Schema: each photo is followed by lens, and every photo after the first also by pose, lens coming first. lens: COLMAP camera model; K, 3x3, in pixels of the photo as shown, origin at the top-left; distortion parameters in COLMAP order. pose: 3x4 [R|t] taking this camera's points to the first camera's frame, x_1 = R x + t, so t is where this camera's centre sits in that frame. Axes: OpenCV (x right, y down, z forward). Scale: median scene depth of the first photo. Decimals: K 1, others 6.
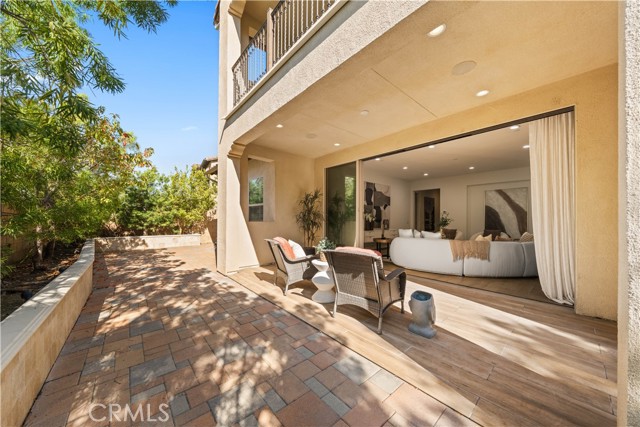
lens RADIAL K [[219.6, 0, 319.1], [0, 219.6, 214.5], [0, 0, 1]] dist [-0.001802, 0.000316]
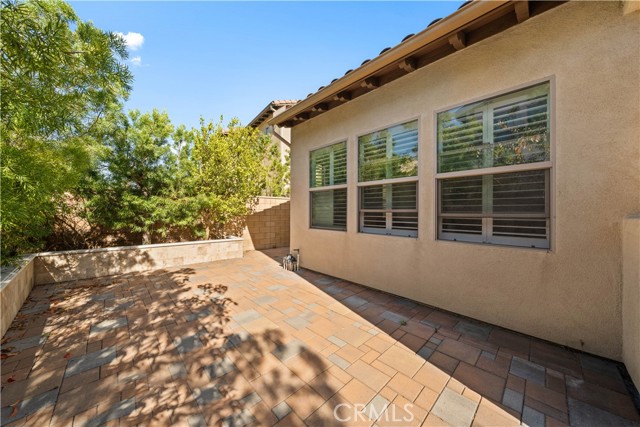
lens RADIAL K [[219.6, 0, 320.9], [0, 219.6, 212.6], [0, 0, 1]] dist [-0.001802, 0.000316]
pose [[0.998723, -0.005079, 0.050263, -0.411549], [0.004303, 0.999870, 0.015547, 0.015689], [-0.050335, -0.015311, 0.998615, 0.464428]]
